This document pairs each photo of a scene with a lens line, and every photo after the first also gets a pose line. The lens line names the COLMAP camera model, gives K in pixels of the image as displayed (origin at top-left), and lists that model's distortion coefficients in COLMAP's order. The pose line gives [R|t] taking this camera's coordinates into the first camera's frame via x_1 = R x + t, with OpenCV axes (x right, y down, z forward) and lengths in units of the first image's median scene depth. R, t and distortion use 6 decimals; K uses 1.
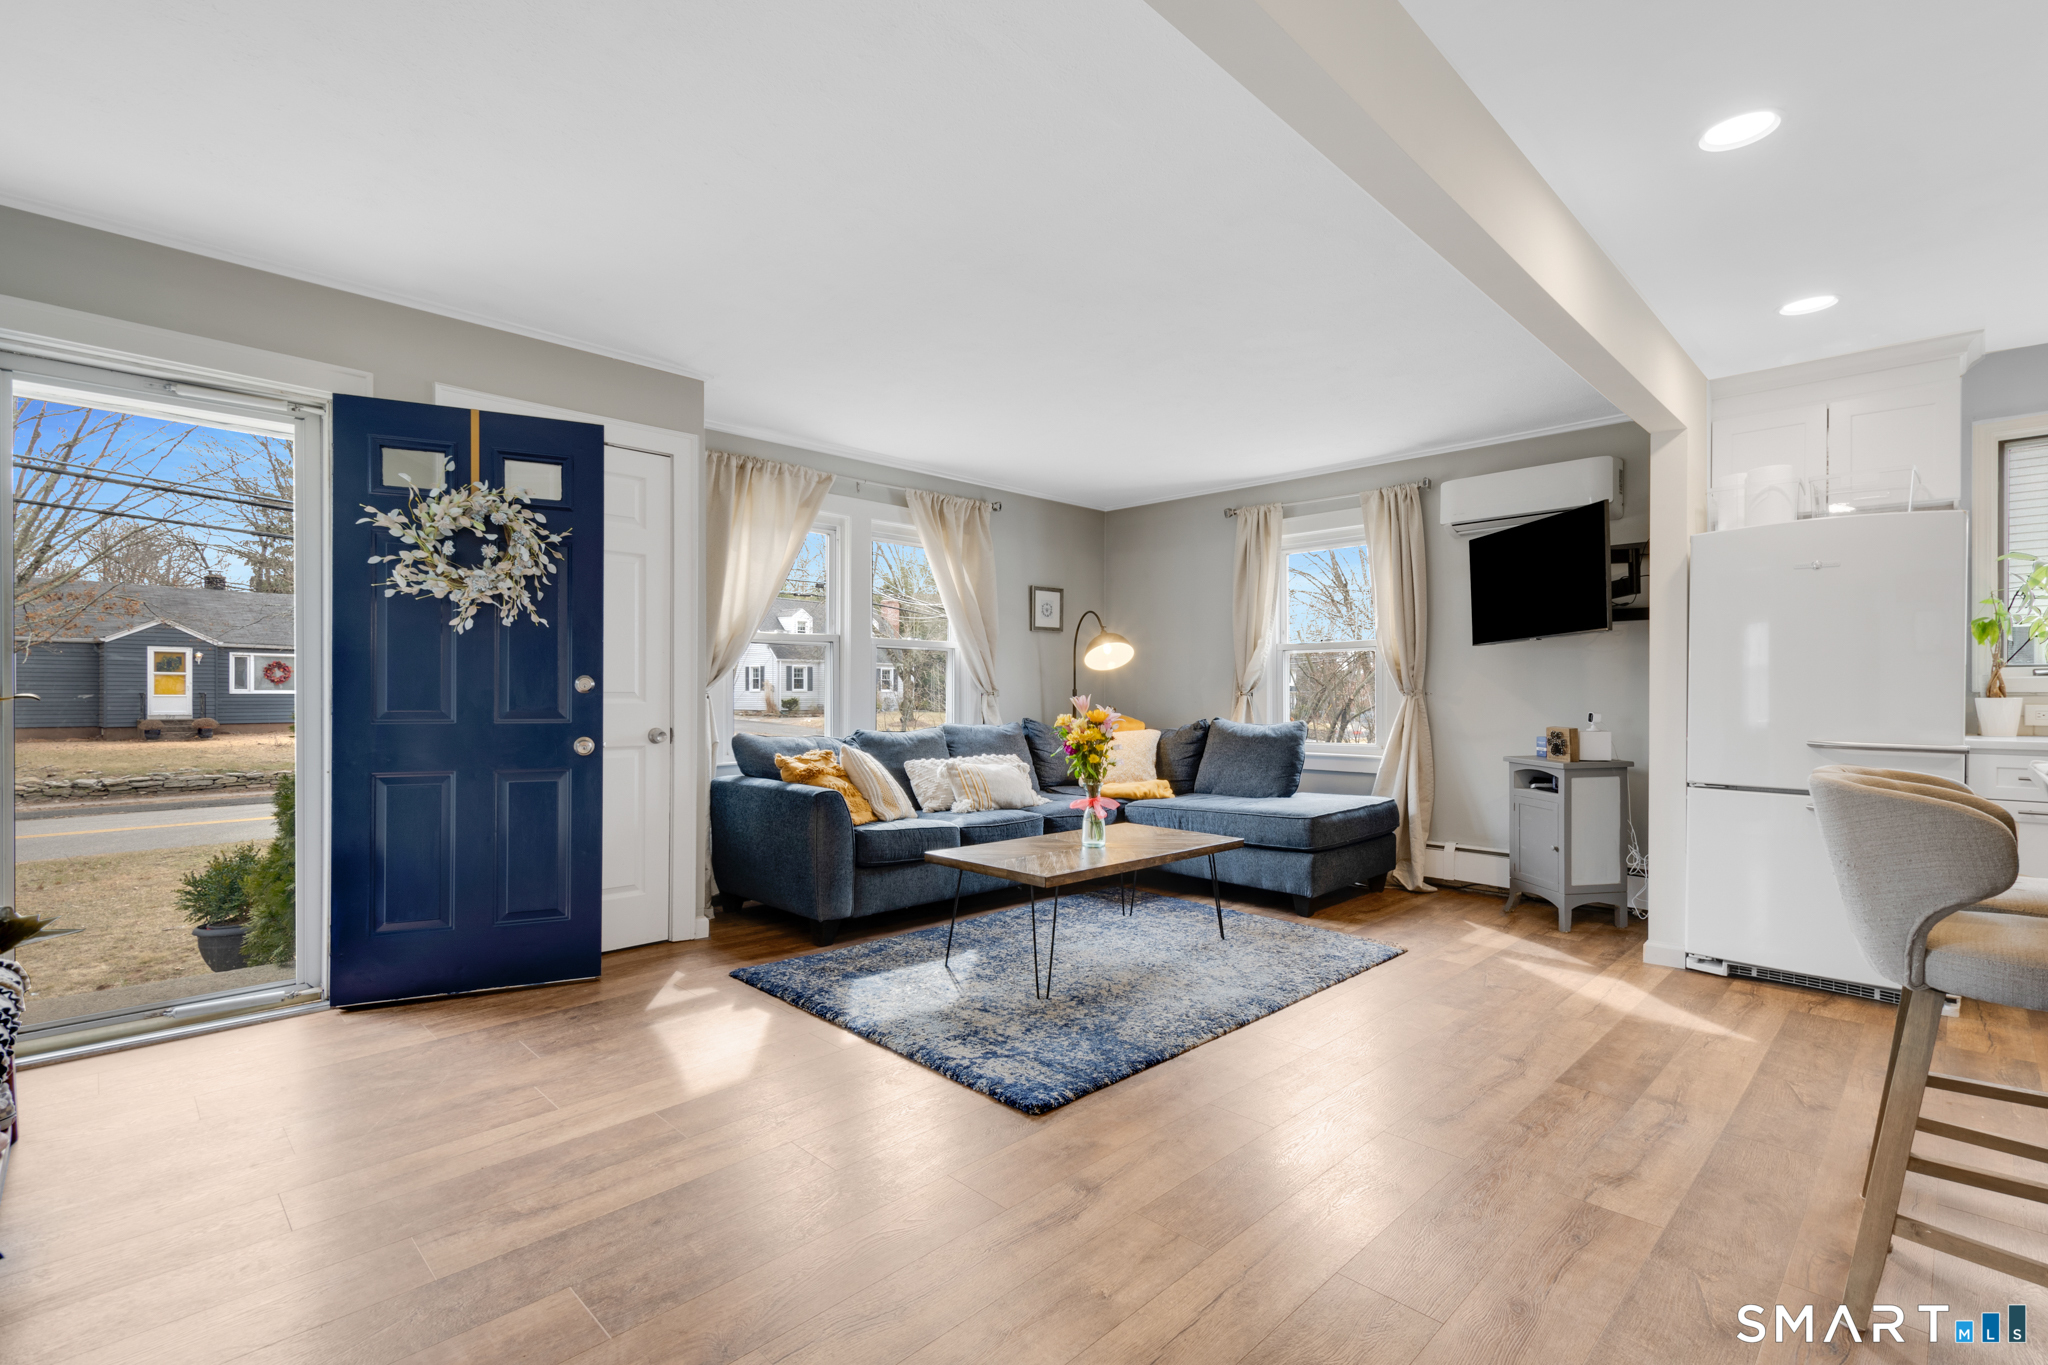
lens RADIAL K [[913.3, 0, 1007.7], [0, 913.3, 690.2], [0, 0, 1]] dist [0.015542, -0.000521]
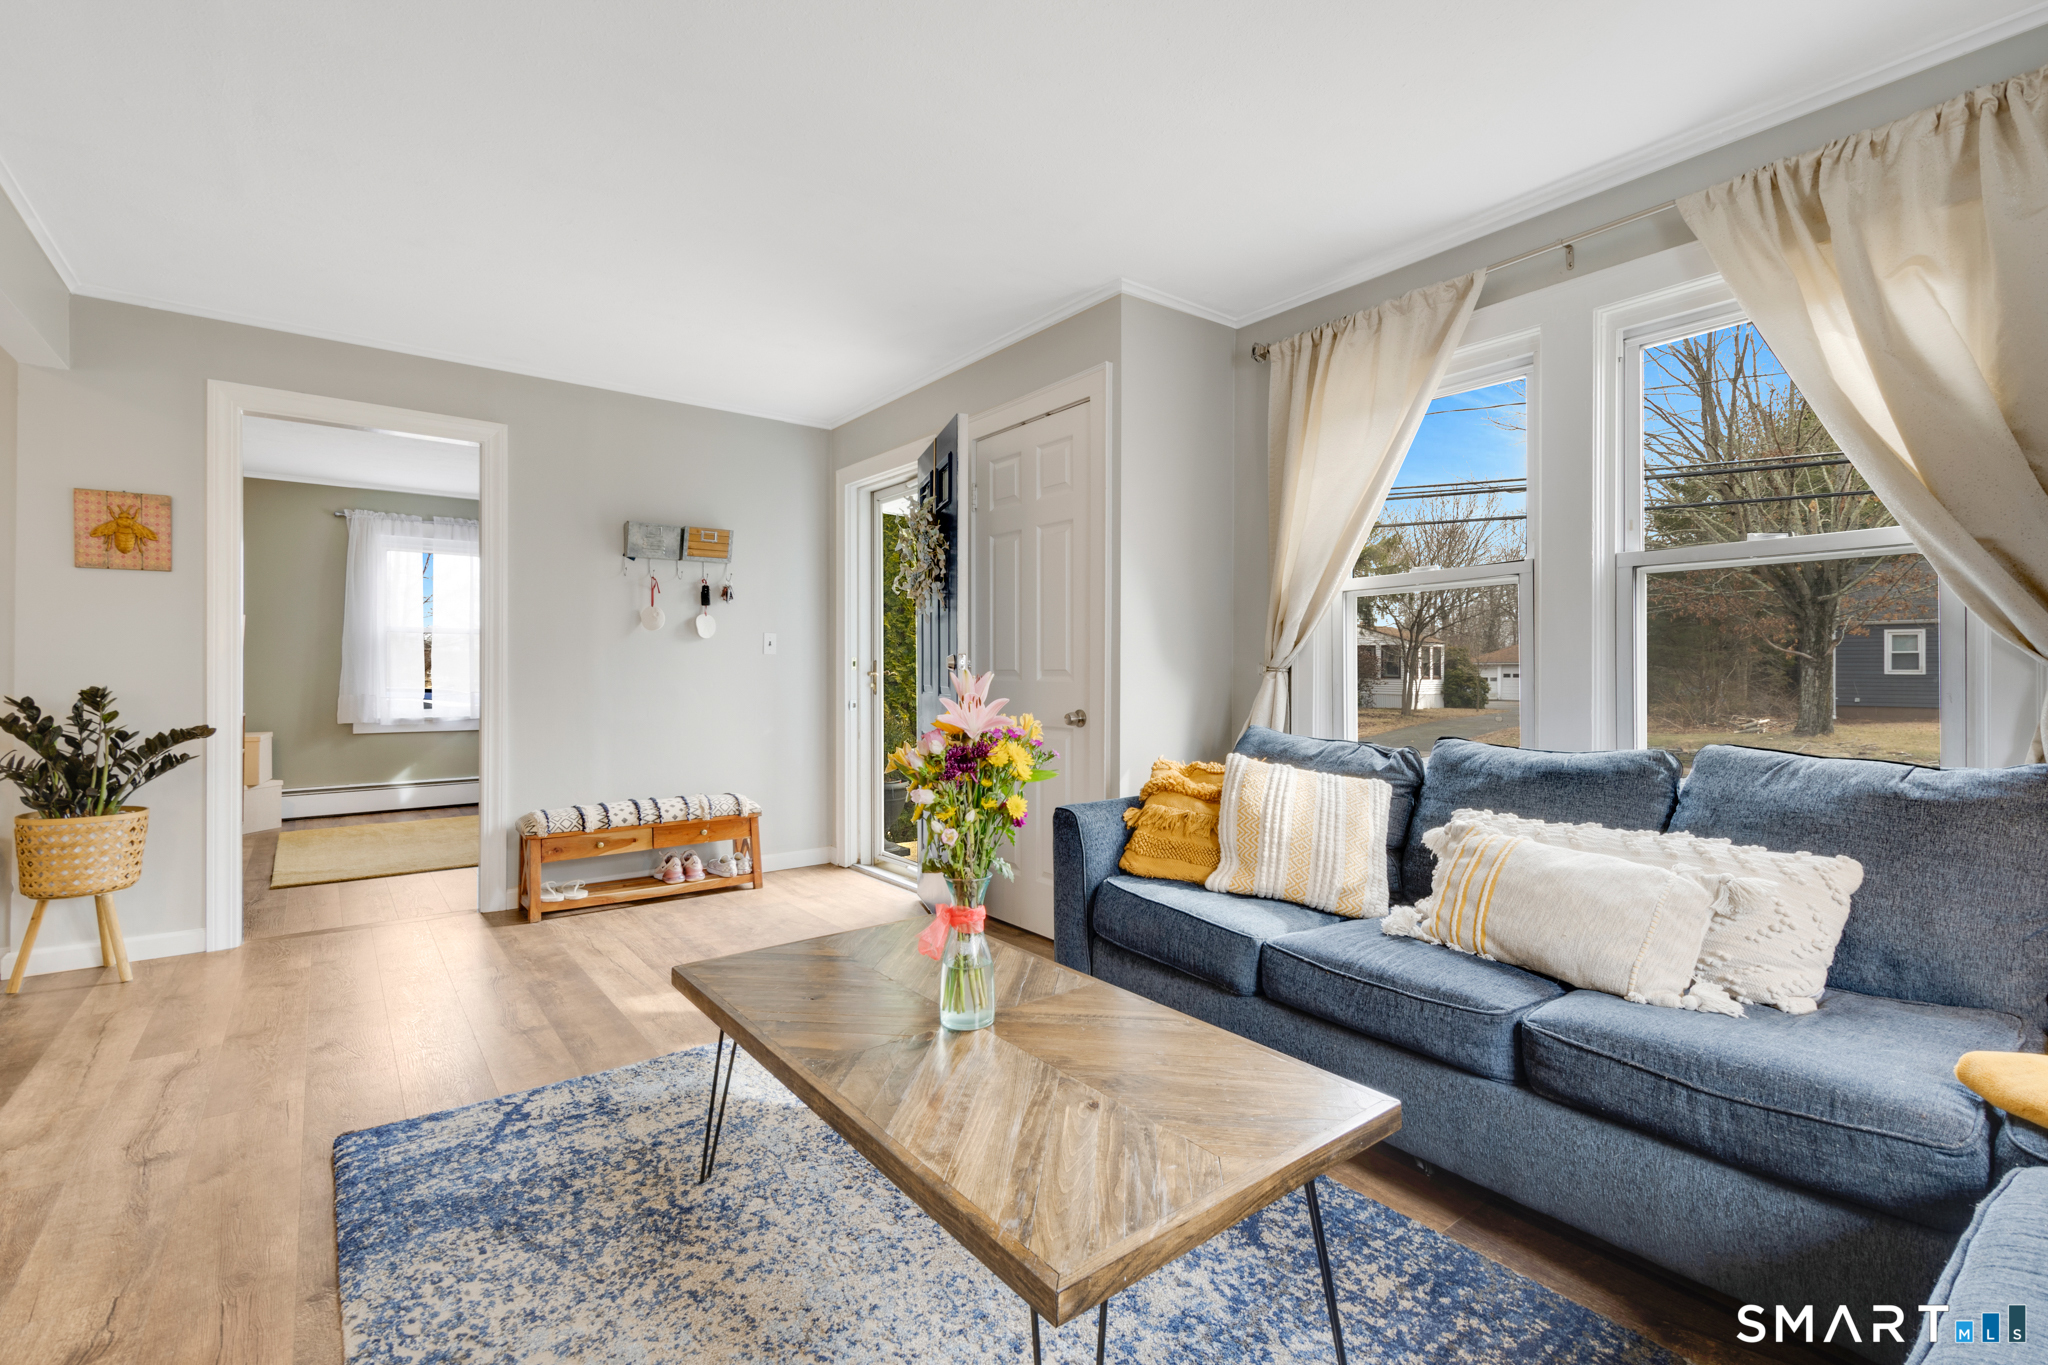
lens RADIAL K [[913.3, 0, 1034.4], [0, 913.3, 671.3], [0, 0, 1]] dist [0.015542, -0.000521]
pose [[-0.115371, -0.005342, -0.993308, 0.679927], [0.003833, 0.999976, -0.005823, 0.009230], [0.993315, -0.004479, -0.115347, 1.422381]]
